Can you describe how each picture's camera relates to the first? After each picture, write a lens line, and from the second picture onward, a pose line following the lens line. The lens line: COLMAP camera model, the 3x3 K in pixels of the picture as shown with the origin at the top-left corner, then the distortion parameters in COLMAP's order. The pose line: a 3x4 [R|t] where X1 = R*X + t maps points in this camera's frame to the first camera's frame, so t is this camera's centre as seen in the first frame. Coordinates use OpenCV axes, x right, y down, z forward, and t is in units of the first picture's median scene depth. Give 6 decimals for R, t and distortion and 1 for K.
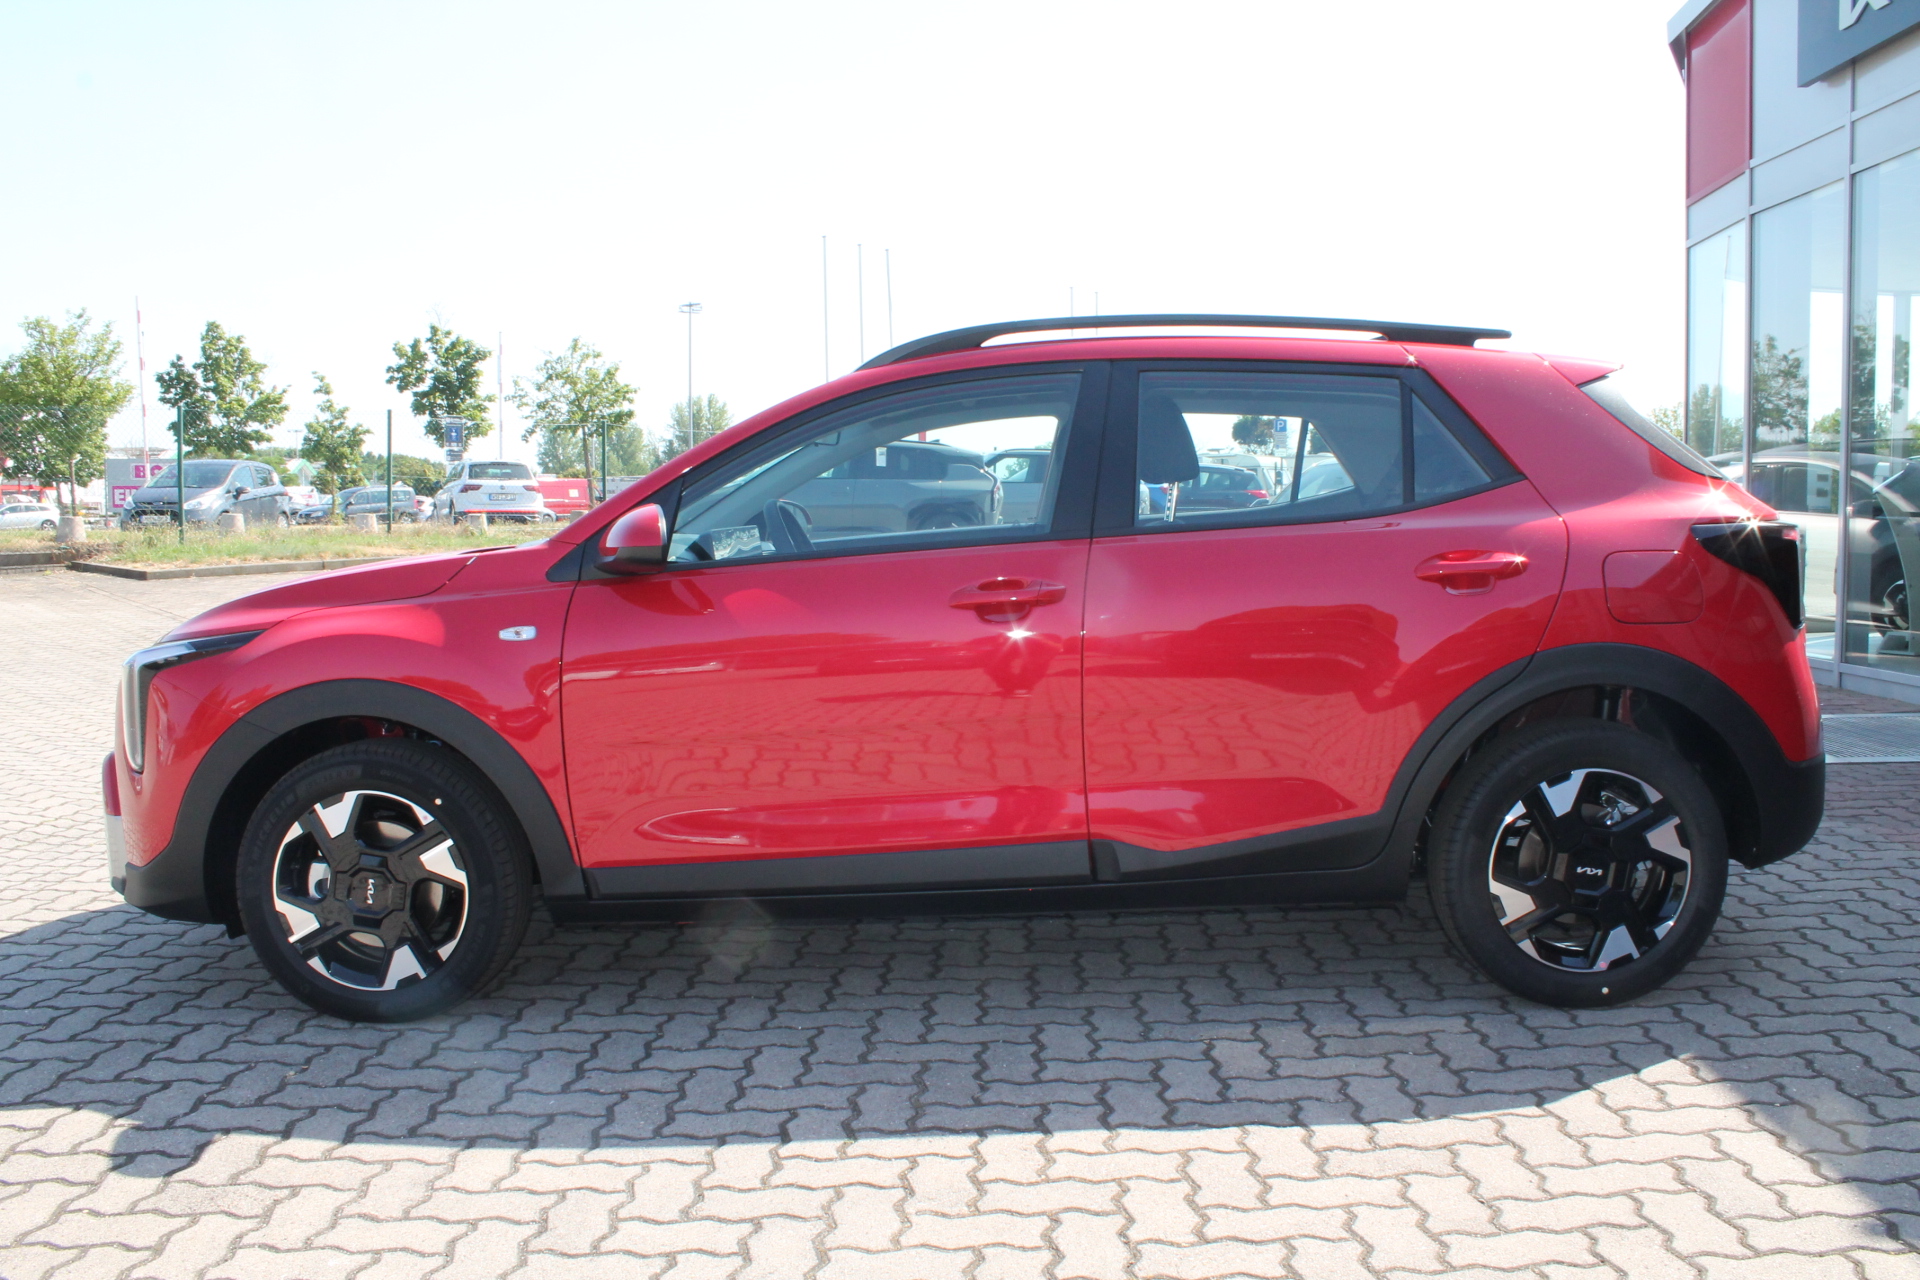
lens RADIAL K [[1609.5, 0, 986.1], [0, 1609.5, 627.0], [0, 0, 1]] dist [-0.176903, 0.159560]
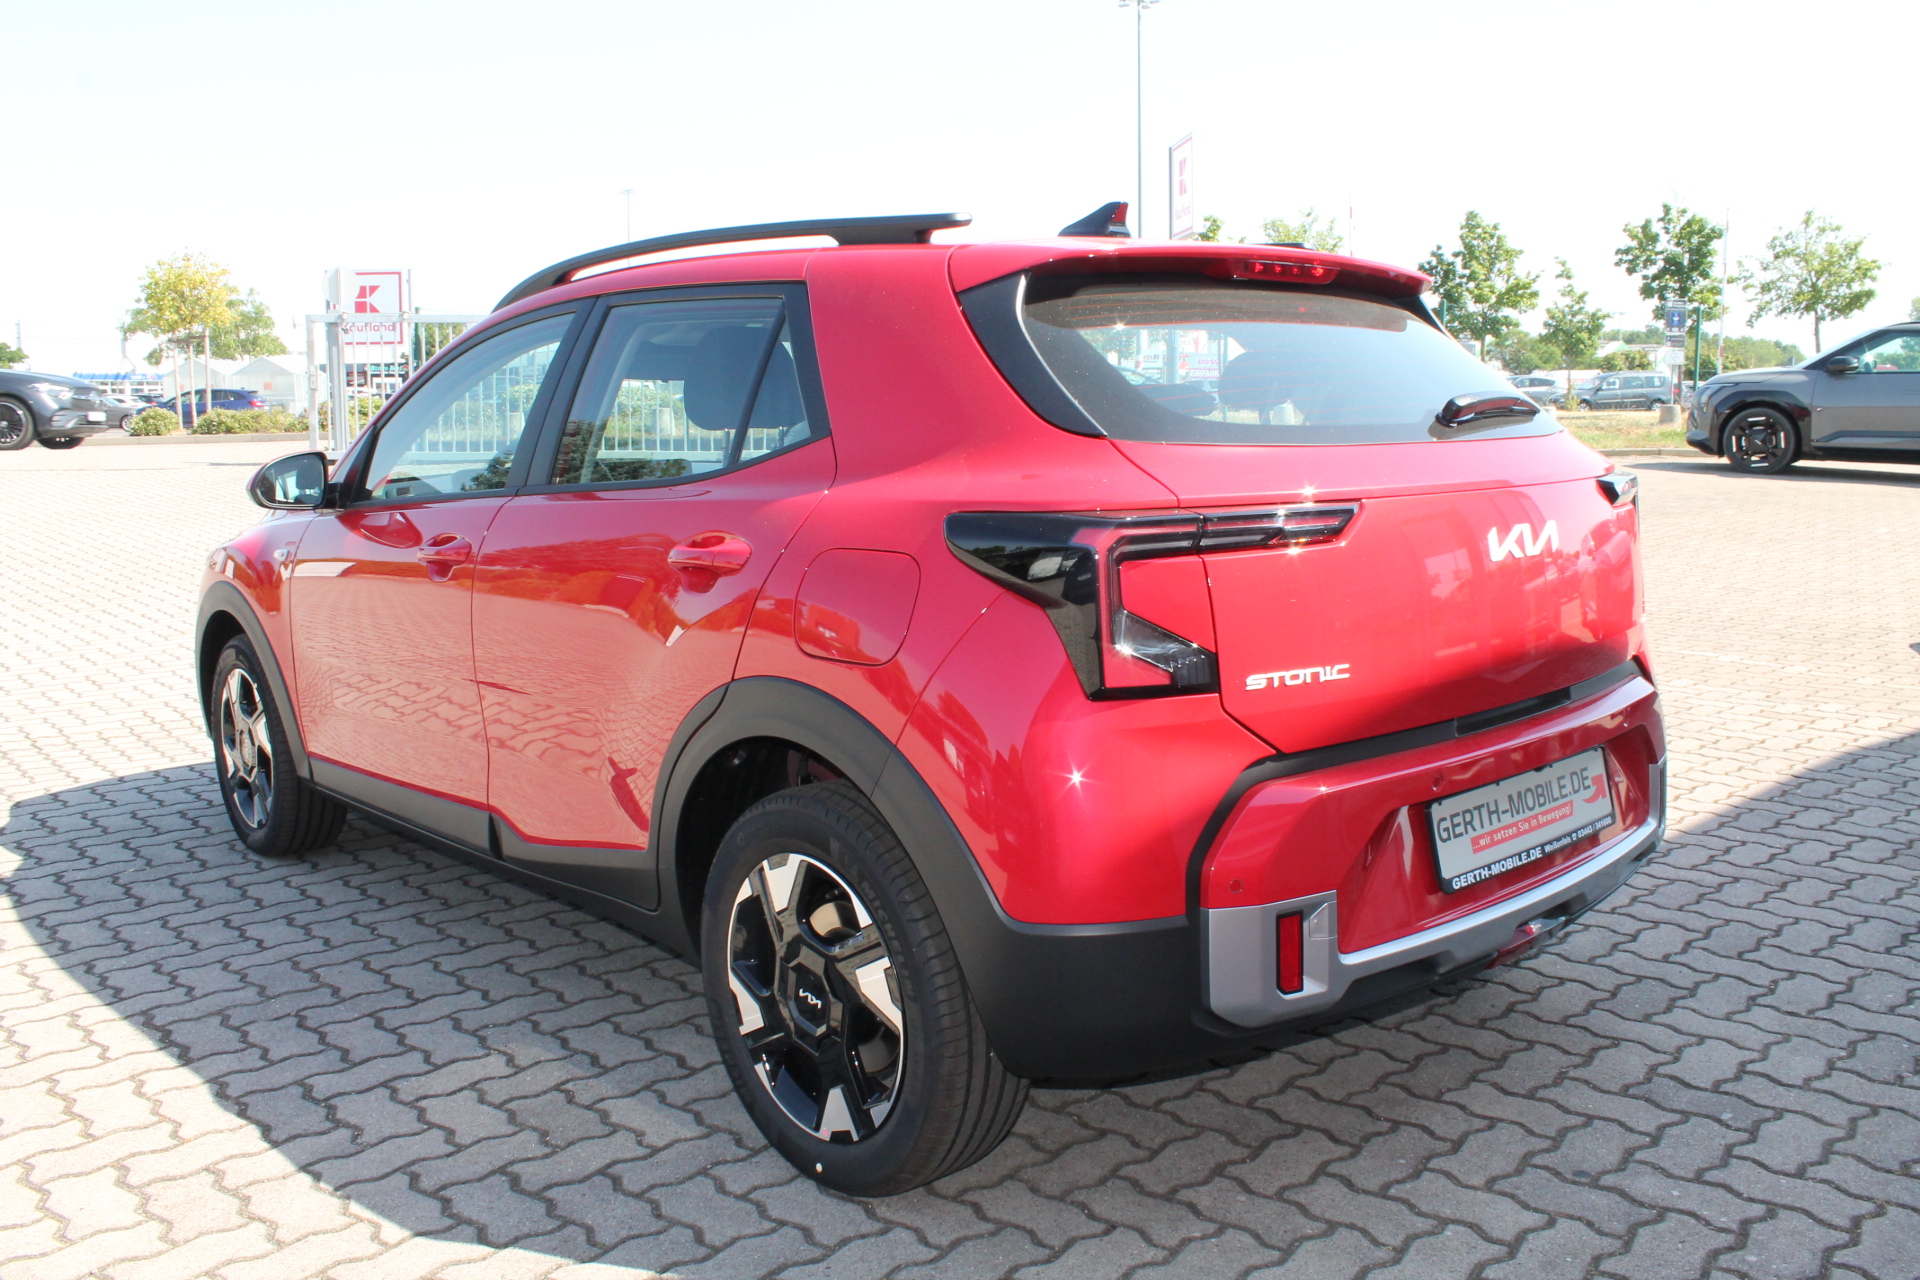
lens RADIAL K [[1609.5, 0, 986.1], [0, 1609.5, 627.0], [0, 0, 1]] dist [-0.176903, 0.159560]
pose [[0.690174, 0.102822, -0.716301, 0.065118], [-0.049173, 0.994230, 0.095338, -0.005753], [0.721971, -0.030578, 0.691248, 0.039503]]
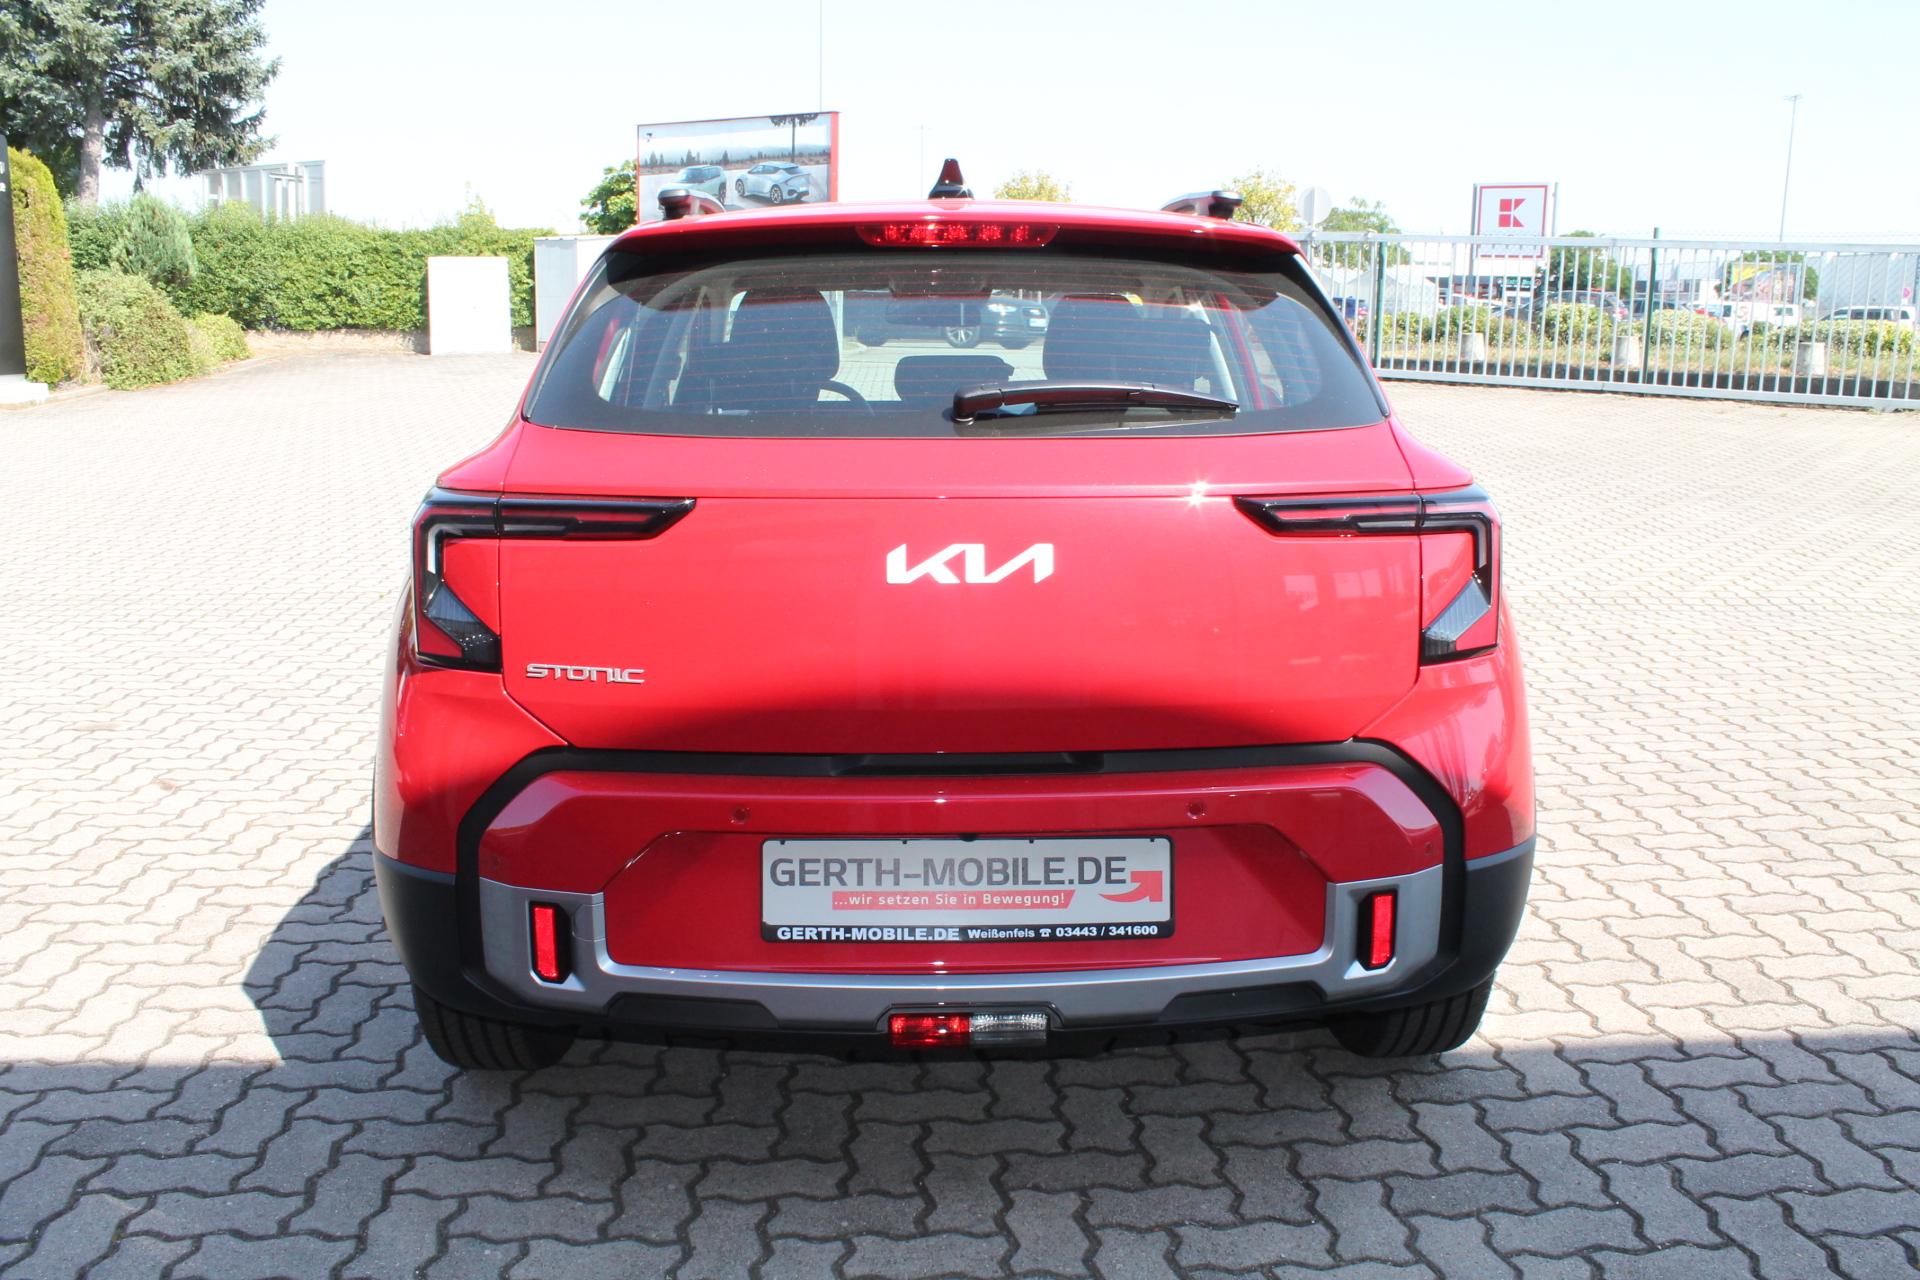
lens RADIAL K [[1609.5, 0, 986.1], [0, 1609.5, 627.0], [0, 0, 1]] dist [-0.176903, 0.159560]
pose [[0.067521, 0.201174, -0.977226, 0.082278], [-0.084669, 0.977083, 0.195294, -0.011161], [0.994119, 0.069554, 0.083007, 0.083227]]
